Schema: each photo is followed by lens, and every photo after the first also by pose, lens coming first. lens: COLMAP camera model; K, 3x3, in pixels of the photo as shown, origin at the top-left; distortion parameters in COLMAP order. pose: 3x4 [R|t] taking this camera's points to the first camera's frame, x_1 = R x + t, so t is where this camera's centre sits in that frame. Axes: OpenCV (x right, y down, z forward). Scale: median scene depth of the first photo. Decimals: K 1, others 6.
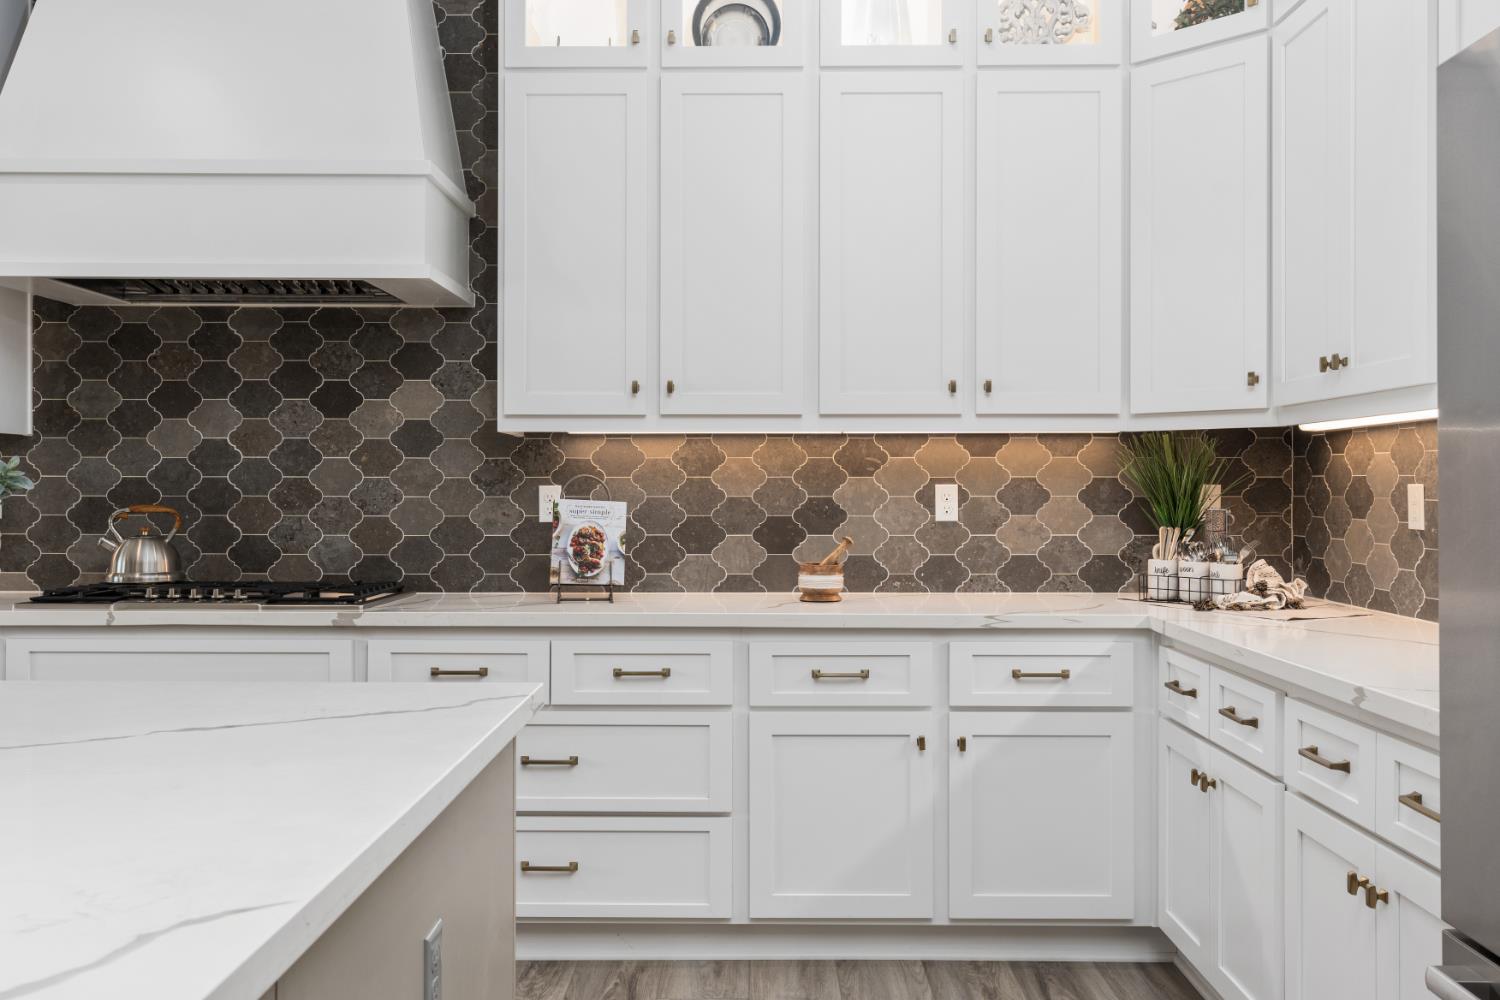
lens RADIAL K [[1283.7, 0, 748.4], [0, 1283.7, 479.1], [0, 0, 1]] dist [0.004881, -0.000719]
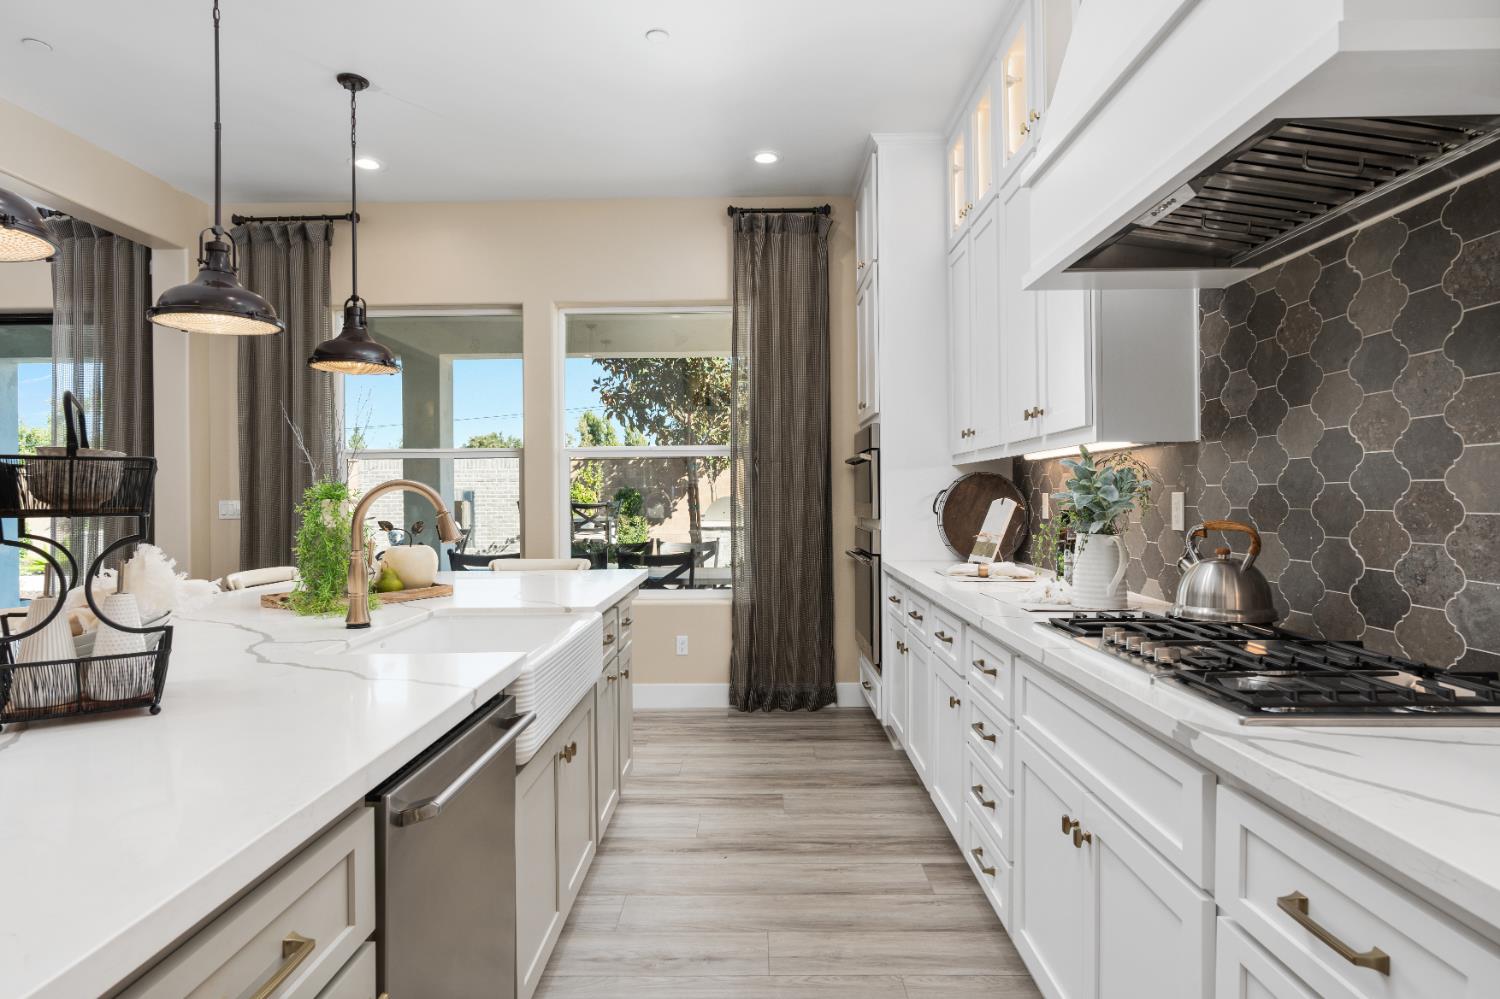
lens RADIAL K [[852.7, 0, 747.3], [0, 852.7, 495.2], [0, 0, 1]] dist [0.001446, 0.004206]
pose [[-0.000714, -0.004255, -0.999991, 0.053168], [0.016719, 0.999851, -0.004267, 0.001659], [0.999860, -0.016722, -0.000643, 0.680998]]
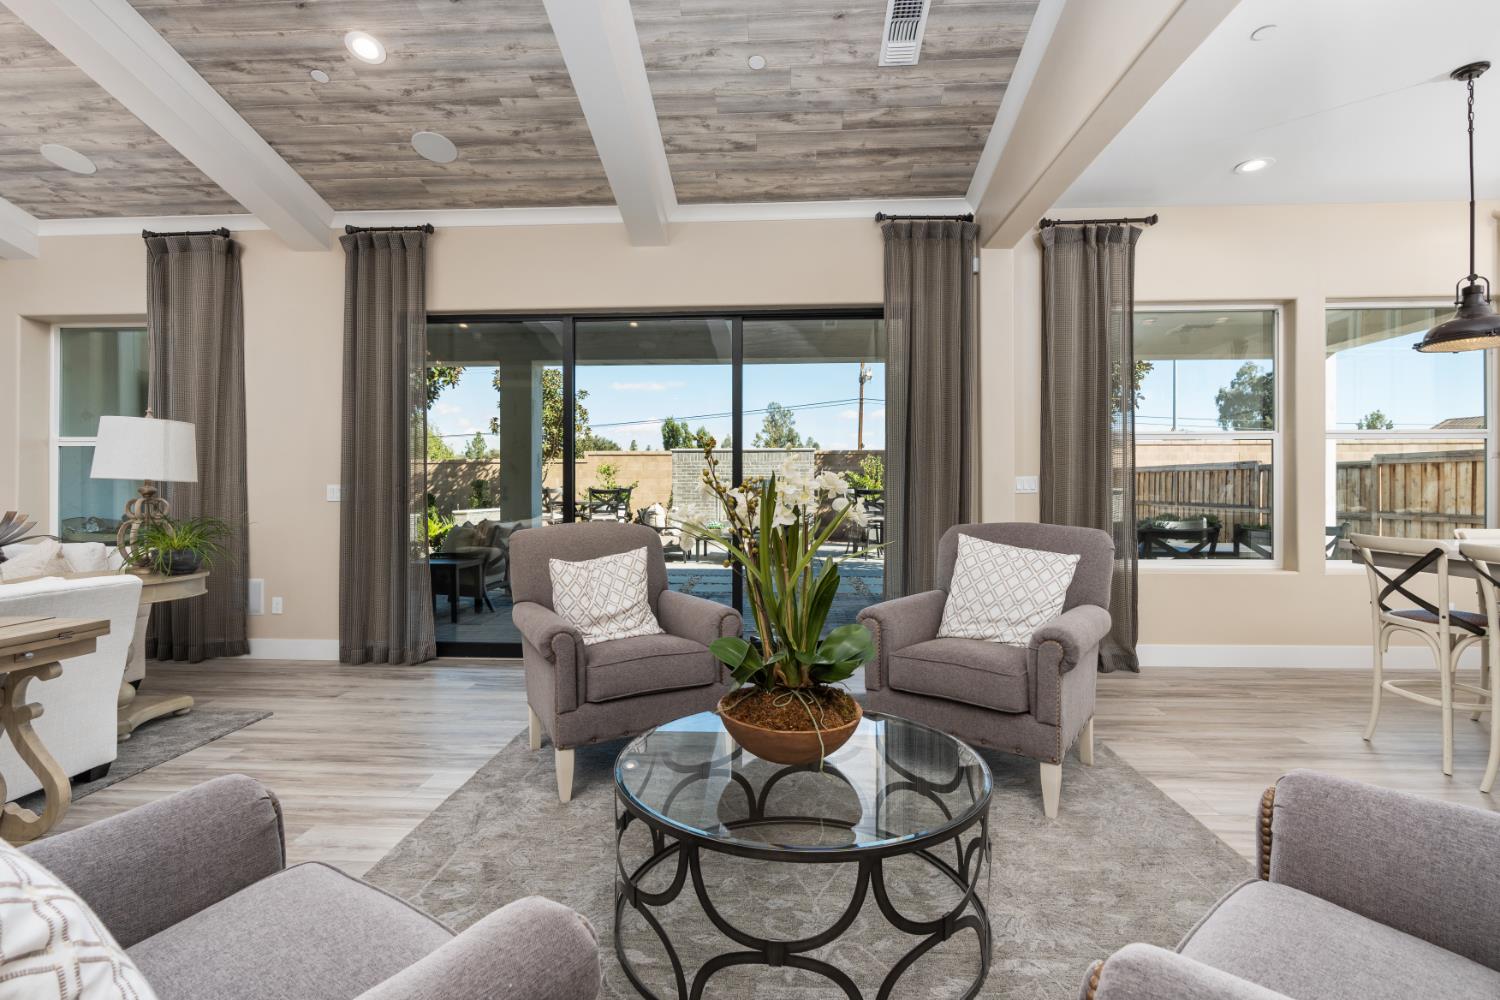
lens RADIAL K [[686.6, 0, 747.5], [0, 686.6, 488.0], [0, 0, 1]] dist [-0.012317, 0.004652]
pose [[-0.043767, -0.005639, -0.999026, -0.062471], [0.008816, 0.999943, -0.006030, 0.014145], [0.999003, -0.009072, -0.043715, -0.514522]]
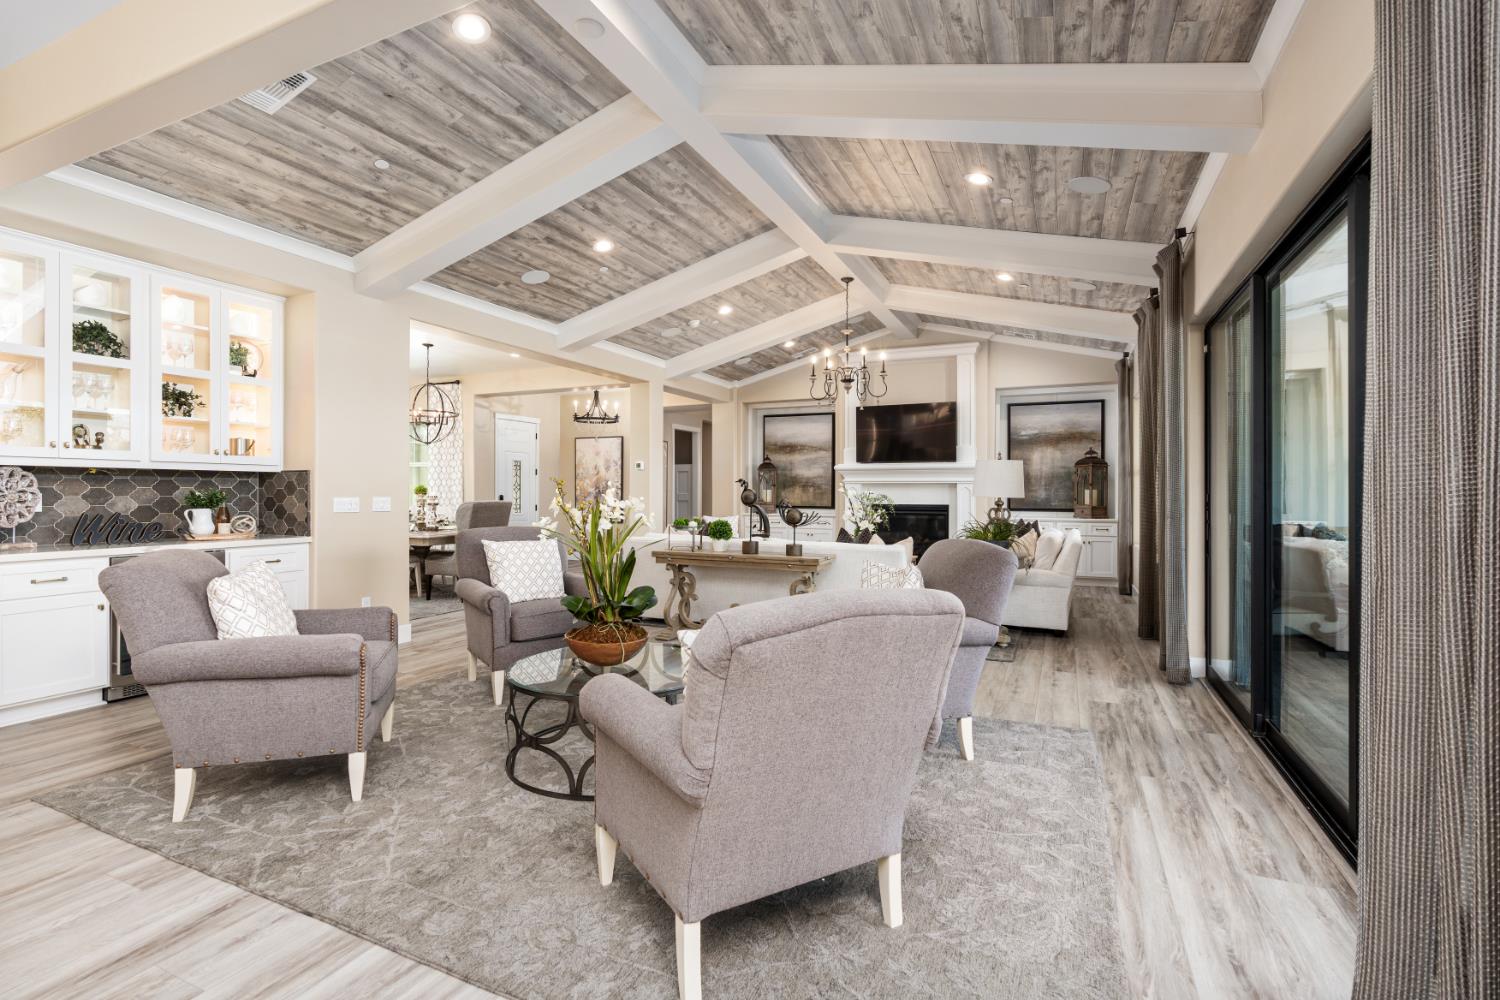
lens RADIAL K [[686.6, 0, 750.0], [0, 686.6, 496.7], [0, 0, 1]] dist [-0.012317, 0.004652]
pose [[-0.912554, -0.008340, 0.408872, -1.013698], [-0.009352, 0.999956, -0.000476, -0.004607], [-0.408850, -0.004258, -0.912592, 0.187321]]
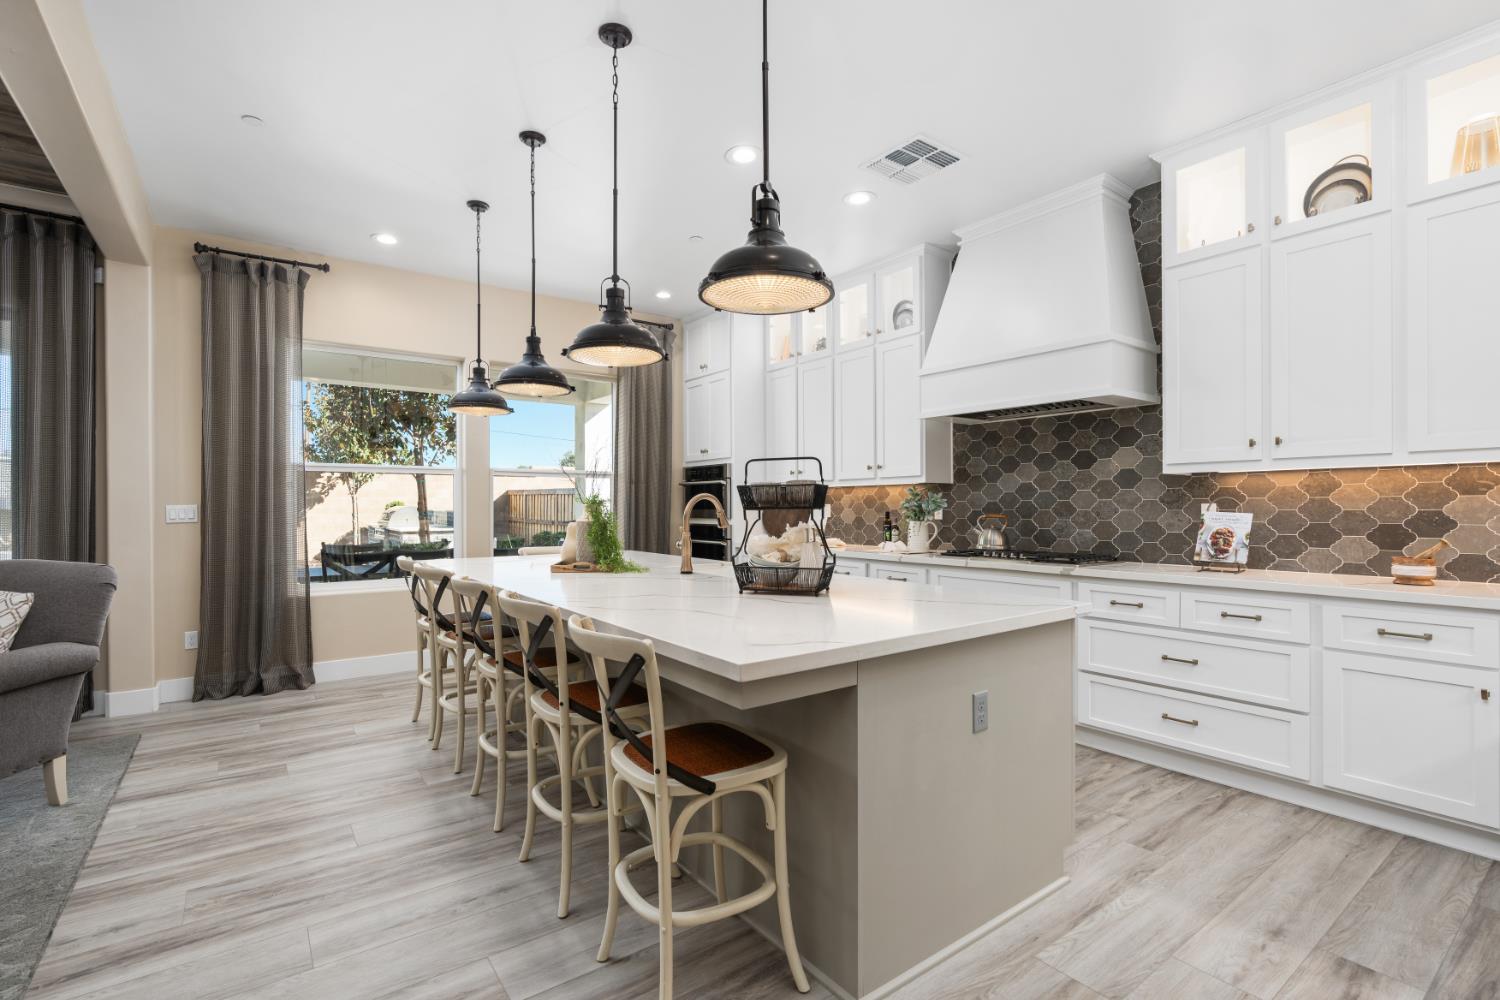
lens RADIAL K [[686.6, 0, 745.5], [0, 686.6, 509.1], [0, 0, 1]] dist [-0.012317, 0.004652]
pose [[0.600136, -0.001109, -0.799897, 0.201141], [0.010805, 0.999919, 0.006721, -0.000405], [0.799825, -0.012676, 0.600099, -0.031690]]
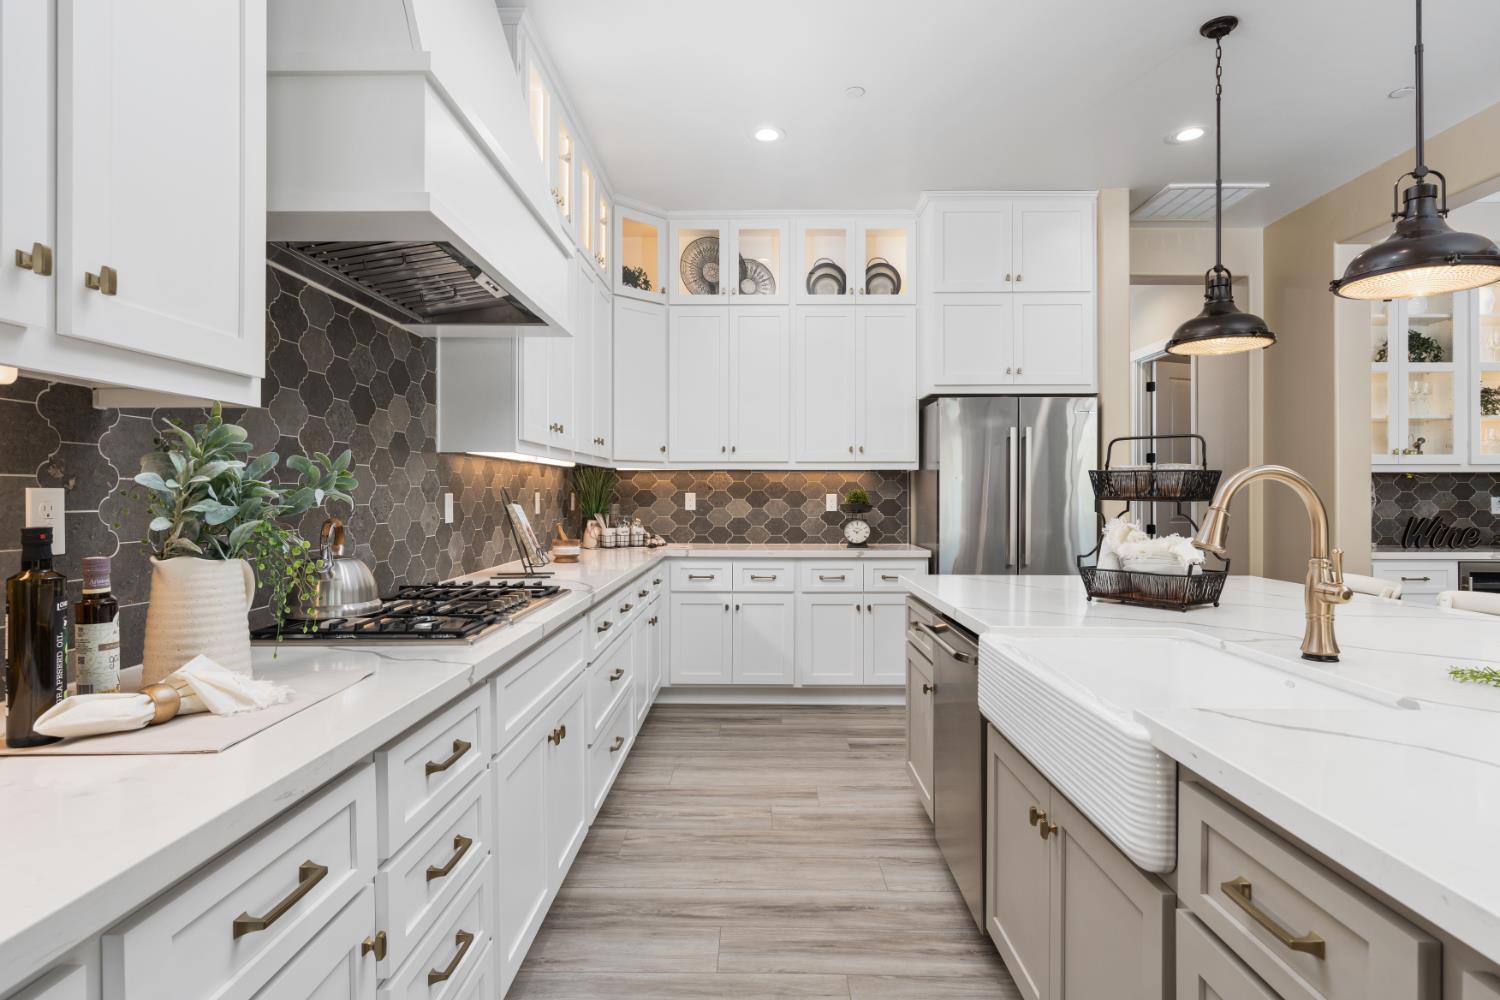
lens RADIAL K [[802.6, 0, 748.5], [0, 802.6, 496.5], [0, 0, 1]] dist [-0.000236, 0.003116]
pose [[0.000687, -0.004771, 0.999988, -0.932183], [-0.009694, 0.999942, 0.004778, 0.001467], [-0.999953, -0.009697, 0.000641, 0.710876]]
